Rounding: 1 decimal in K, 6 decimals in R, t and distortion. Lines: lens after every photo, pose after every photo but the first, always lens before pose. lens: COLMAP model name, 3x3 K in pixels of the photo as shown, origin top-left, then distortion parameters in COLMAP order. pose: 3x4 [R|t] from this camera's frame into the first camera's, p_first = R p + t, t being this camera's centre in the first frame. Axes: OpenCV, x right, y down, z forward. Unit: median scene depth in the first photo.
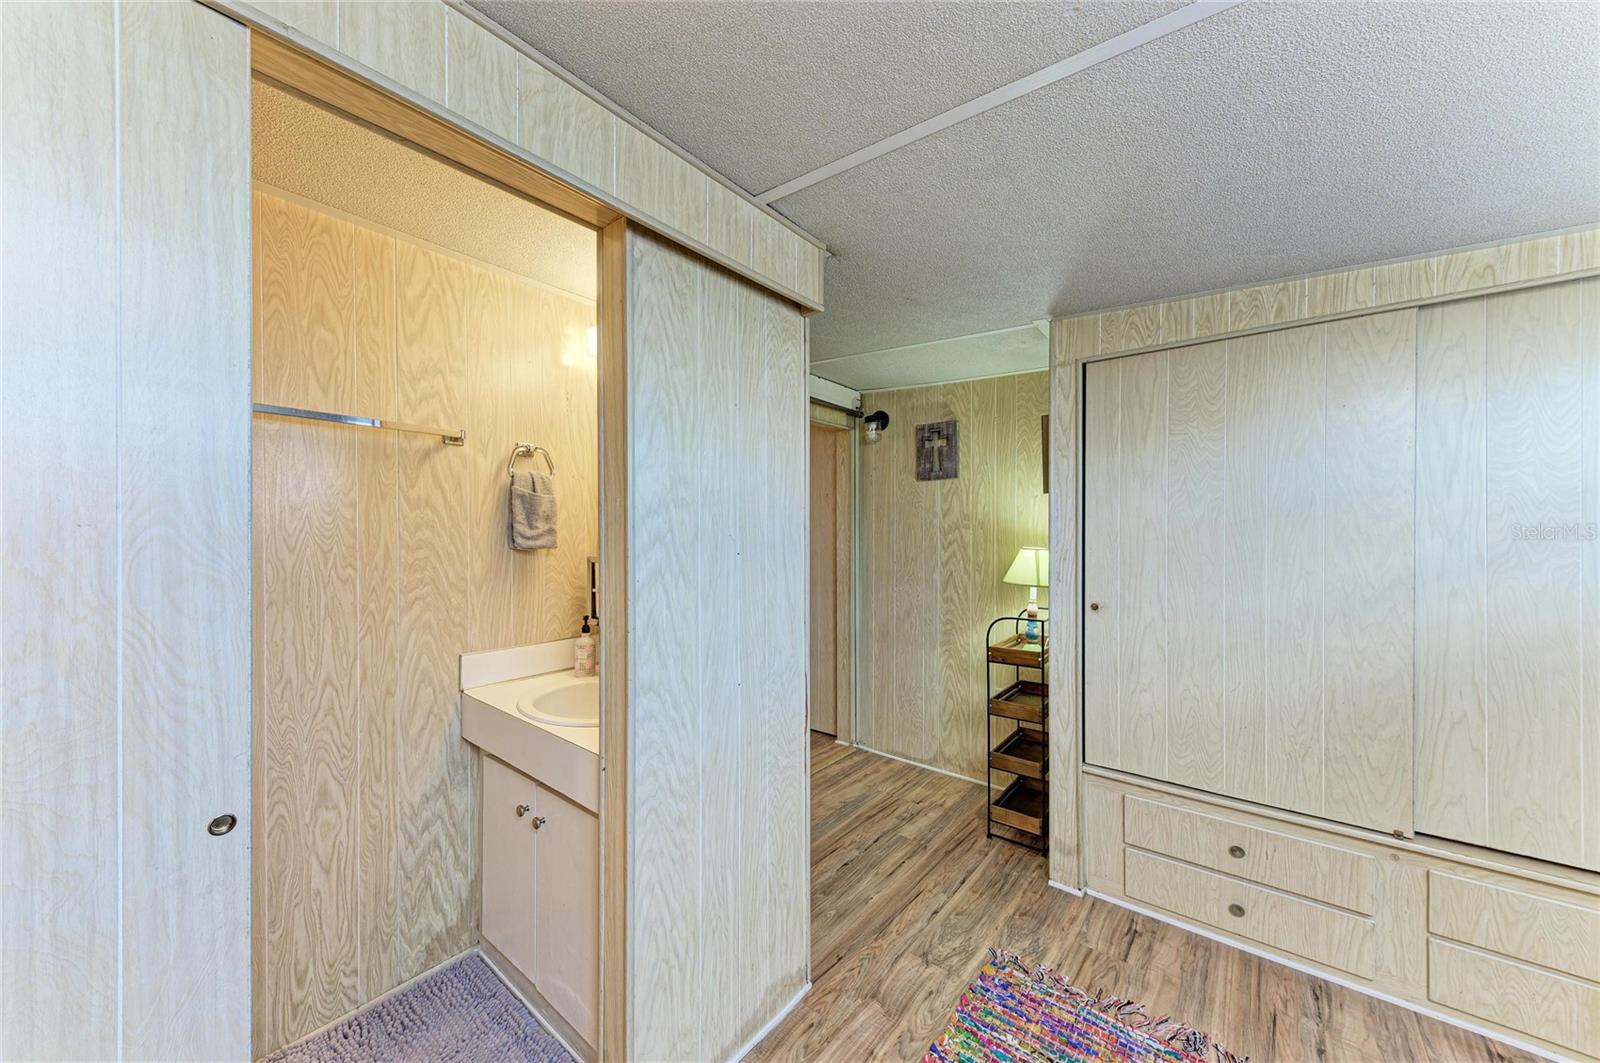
lens RADIAL K [[575.6, 0, 801.6], [0, 575.6, 534.7], [0, 0, 1]] dist [0.022735, -0.006360]
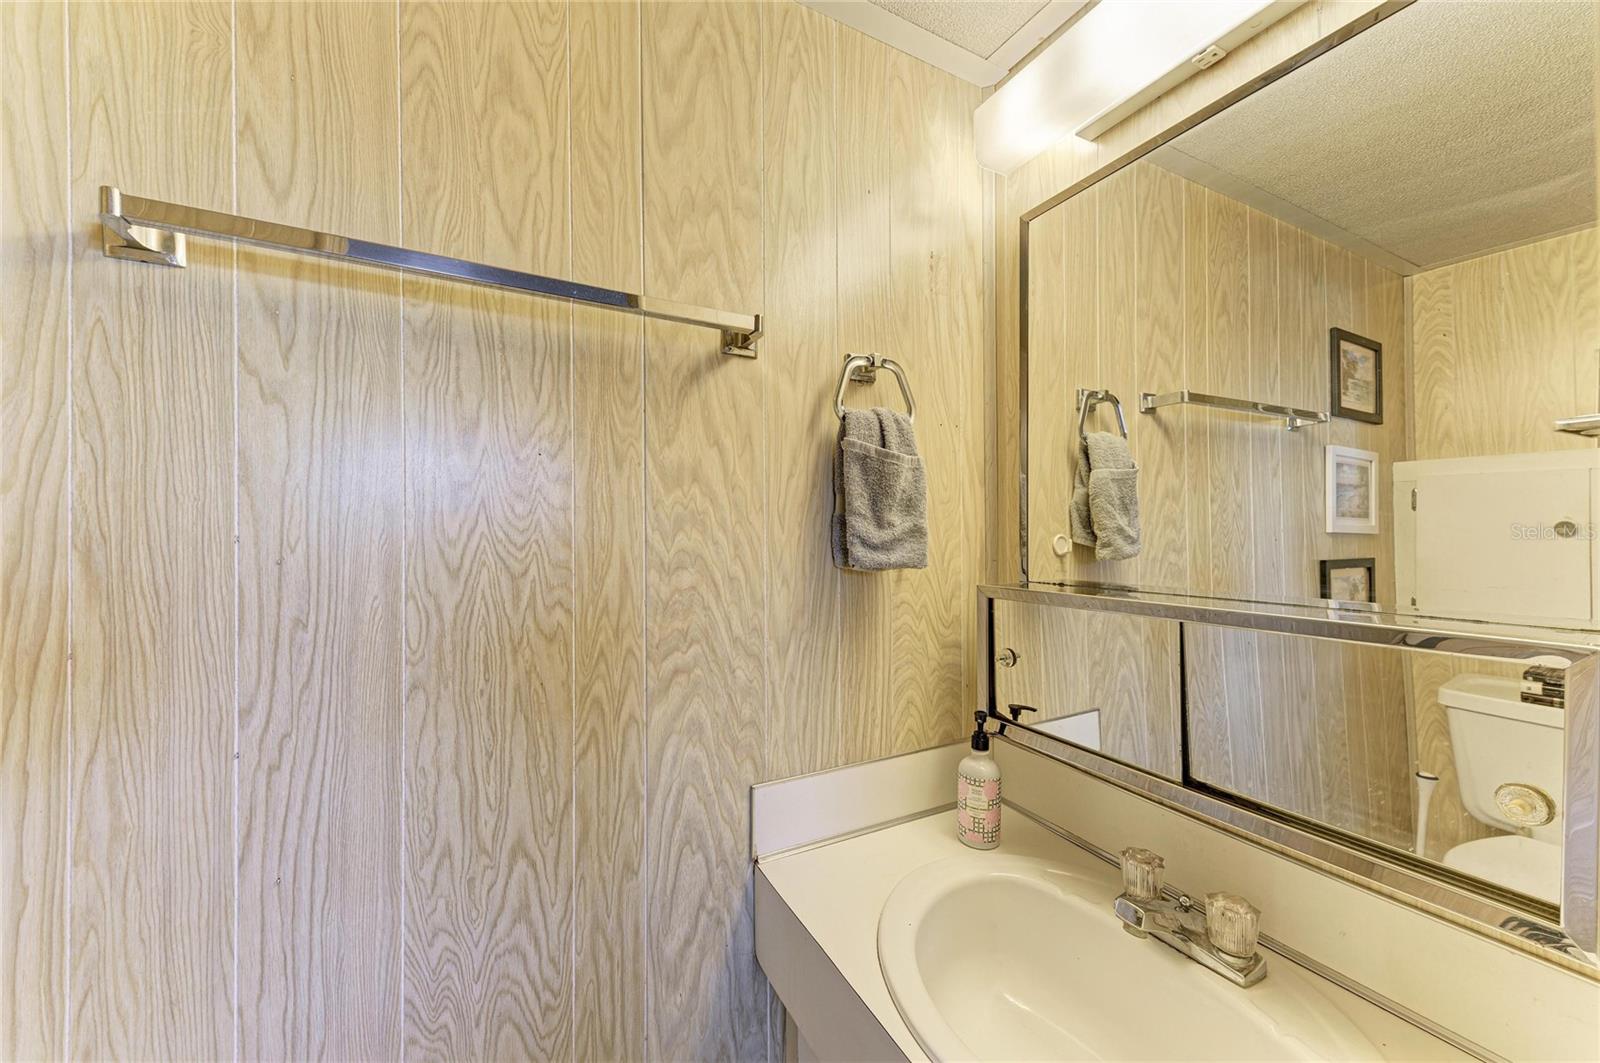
lens RADIAL K [[614.4, 0, 800.0], [0, 614.4, 531.5], [0, 0, 1]] dist [0.015078, -0.000094]
pose [[0.917948, -0.005769, -0.396659, -0.363576], [0.001890, 0.999946, -0.010171, -0.001556], [0.396696, 0.008587, 0.917910, 0.568304]]
